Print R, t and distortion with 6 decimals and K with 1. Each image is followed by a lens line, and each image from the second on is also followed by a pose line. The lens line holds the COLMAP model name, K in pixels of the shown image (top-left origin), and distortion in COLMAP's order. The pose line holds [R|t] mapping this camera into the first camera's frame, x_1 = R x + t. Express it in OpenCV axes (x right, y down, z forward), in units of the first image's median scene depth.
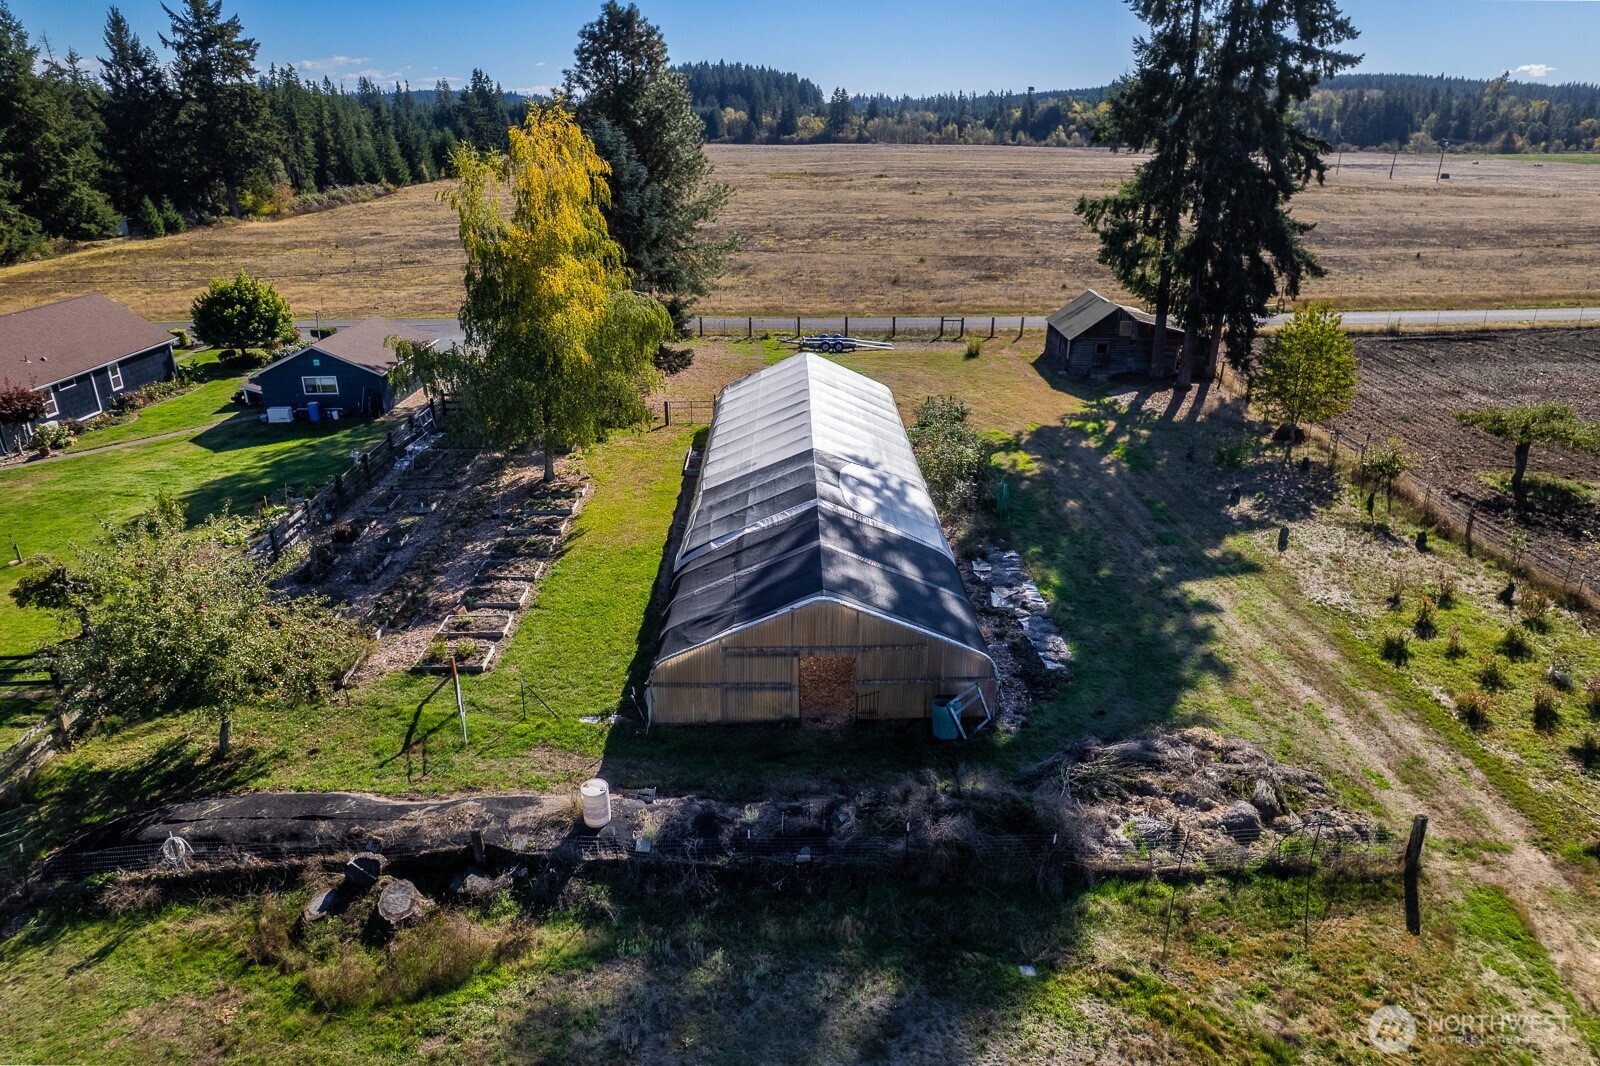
lens RADIAL K [[1027.0, 0, 806.3], [0, 1027.0, 537.7], [0, 0, 1]] dist [-0.069037, 0.065673]
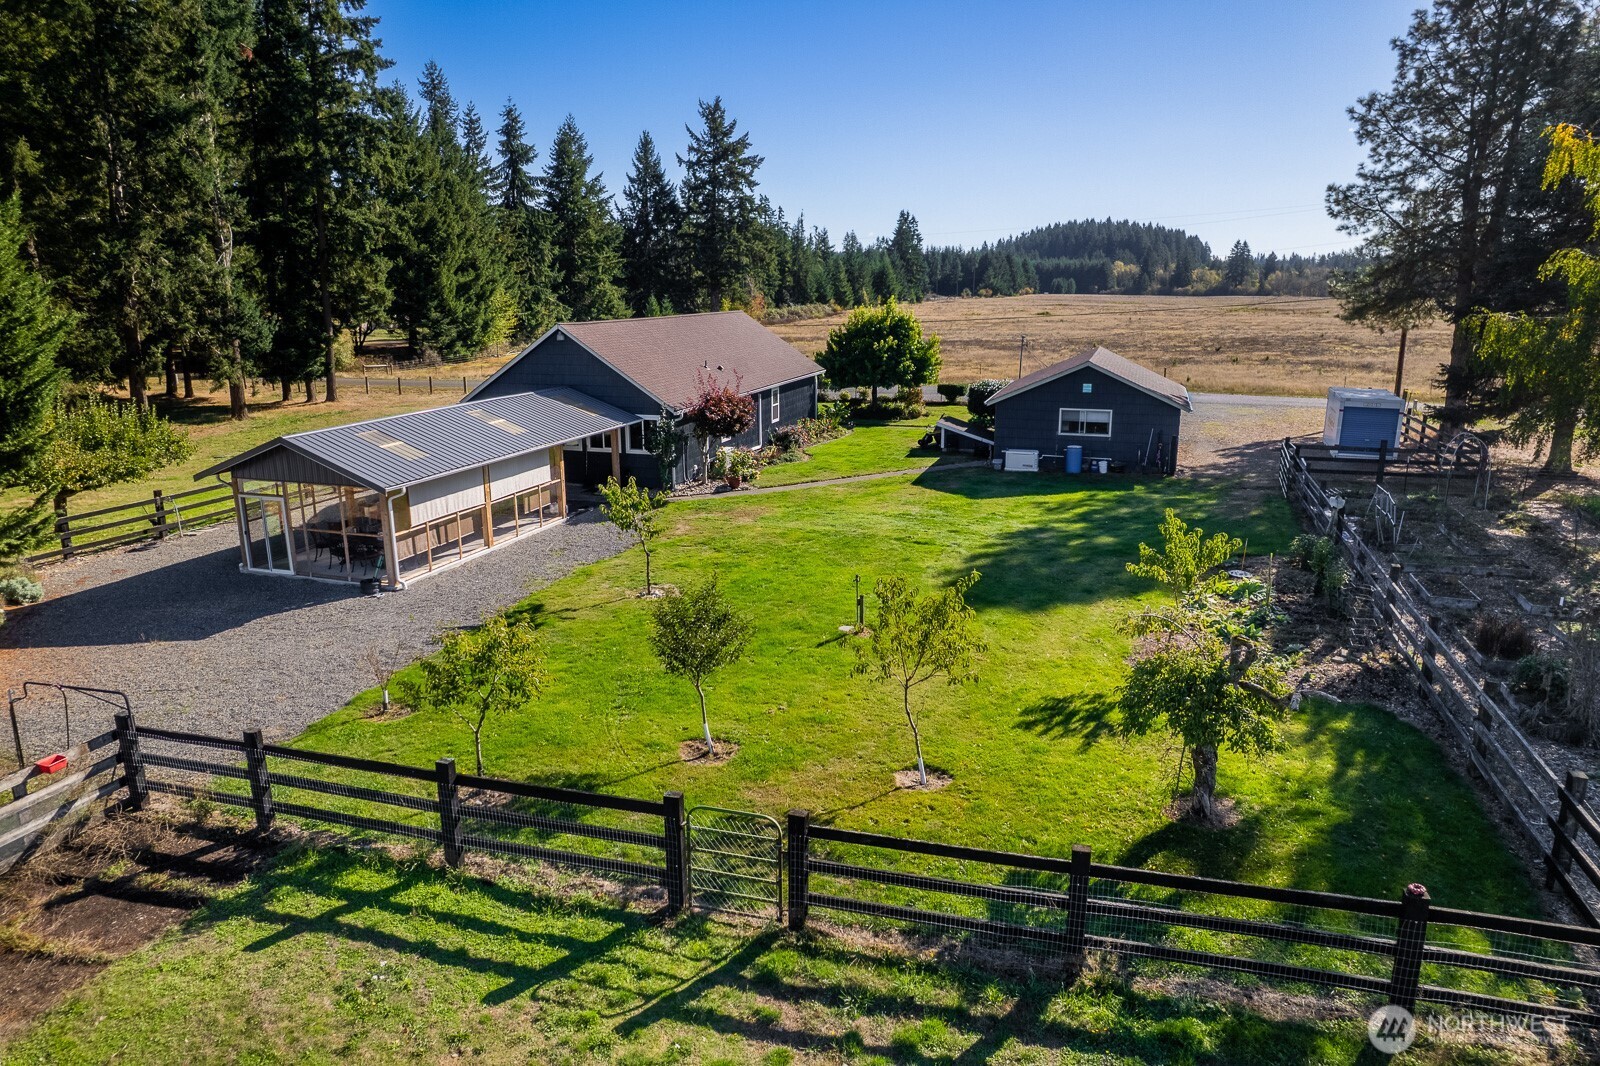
lens RADIAL K [[1027.0, 0, 806.3], [0, 1027.0, 537.7], [0, 0, 1]] dist [-0.069037, 0.065673]
pose [[0.944742, 0.076497, -0.318763, -0.321050], [-0.121665, 0.984762, -0.124261, 0.024005], [0.304400, 0.156177, 0.939654, 0.235612]]
